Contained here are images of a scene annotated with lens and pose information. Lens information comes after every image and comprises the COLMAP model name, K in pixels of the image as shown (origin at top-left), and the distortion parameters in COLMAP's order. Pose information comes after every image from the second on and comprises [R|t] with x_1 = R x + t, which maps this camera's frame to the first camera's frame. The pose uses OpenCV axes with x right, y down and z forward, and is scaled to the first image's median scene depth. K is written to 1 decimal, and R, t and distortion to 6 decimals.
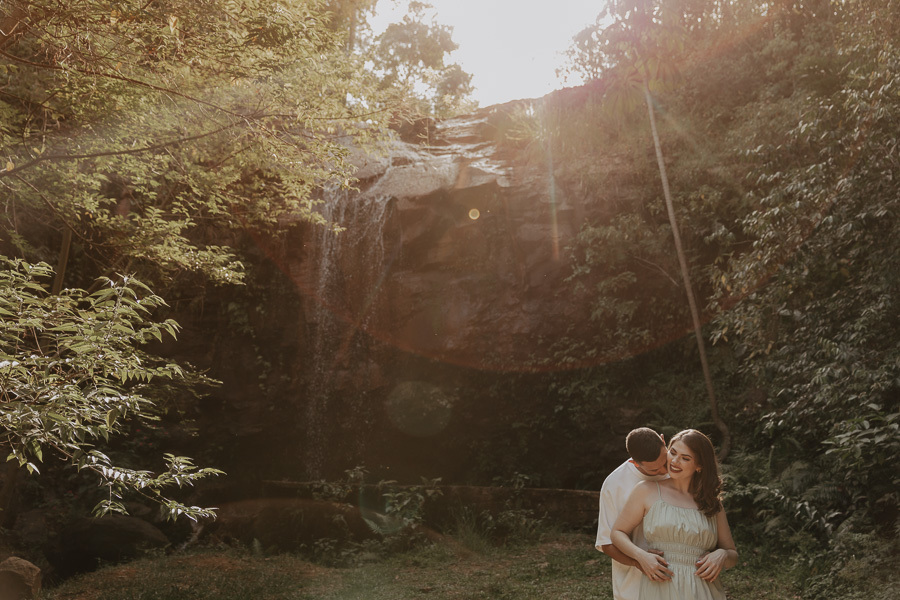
lens RADIAL K [[882.3, 0, 448.2], [0, 882.3, 300.6], [0, 0, 1]] dist [0.033439, 0.000000]
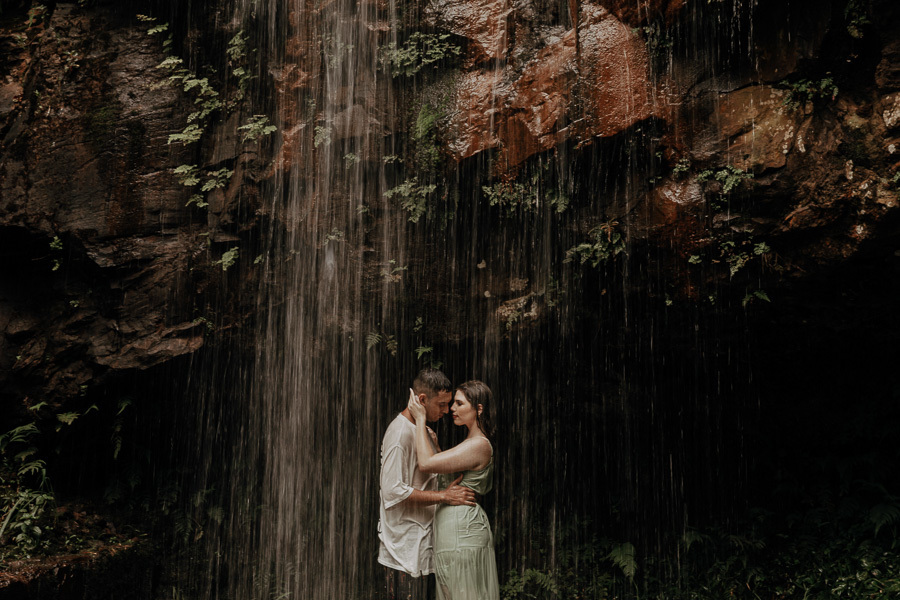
lens RADIAL K [[1429.9, 0, 449.3], [0, 1429.9, 308.0], [0, 0, 1]] dist [0.022249, 0.000000]
pose [[0.953590, -0.055649, -0.295922, -0.020592], [0.085922, 0.992202, 0.090292, 0.110340], [0.288590, -0.111528, 0.950935, 0.663284]]
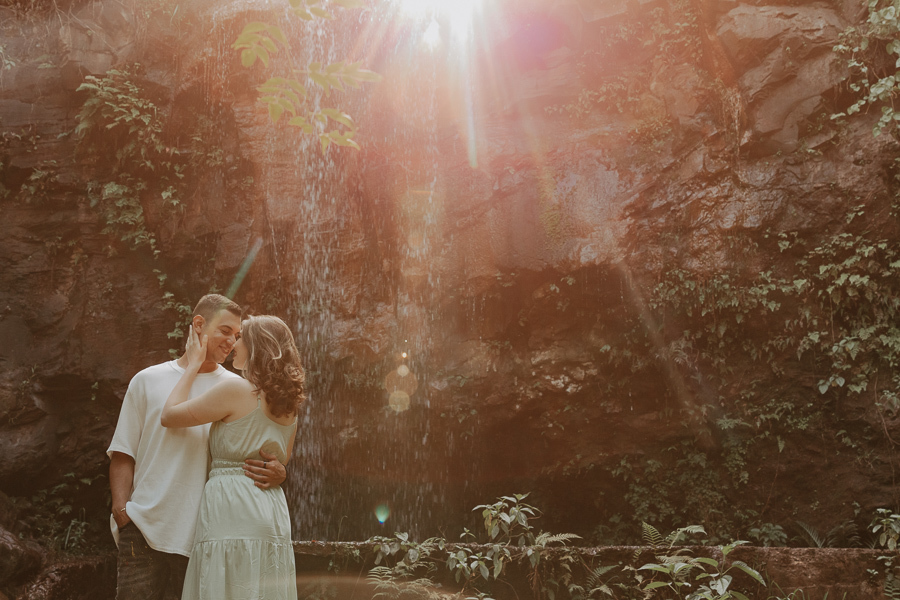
lens RADIAL K [[1141.2, 0, 408.9], [0, 1141.2, 307.7], [0, 0, 1]] dist [0.021764, 0.000000]
pose [[0.997124, 0.002581, 0.075739, -0.136961], [-0.001297, 0.999855, -0.016996, 0.086697], [-0.075771, 0.016849, 0.996983, 0.385828]]
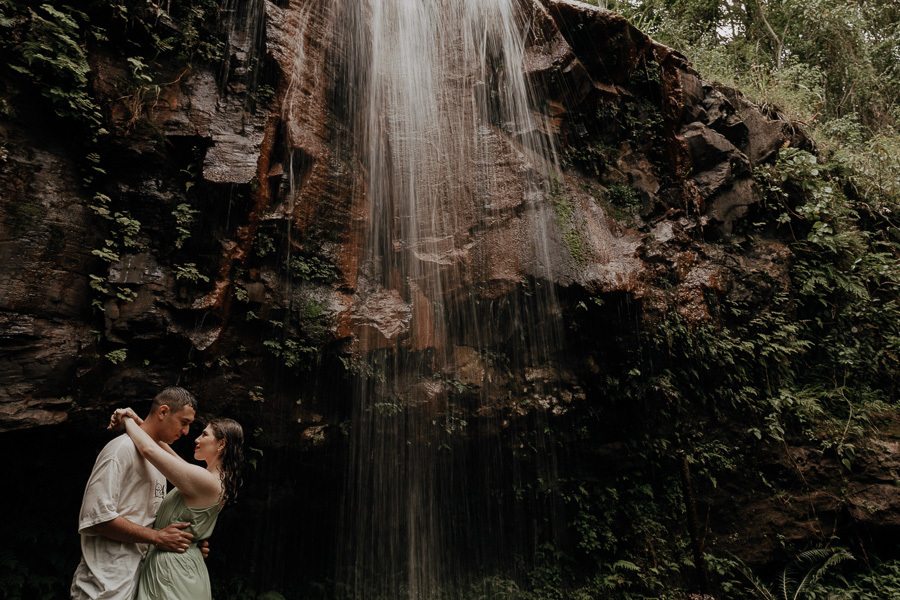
lens RADIAL K [[651.3, 0, 477.2], [0, 651.3, 308.2], [0, 0, 1]] dist [0.025970, -0.015756]
pose [[0.710531, 0.233566, 0.663771, -0.283698], [-0.121286, 0.969838, -0.211434, 0.147480], [-0.693134, 0.069724, 0.717428, 0.777285]]
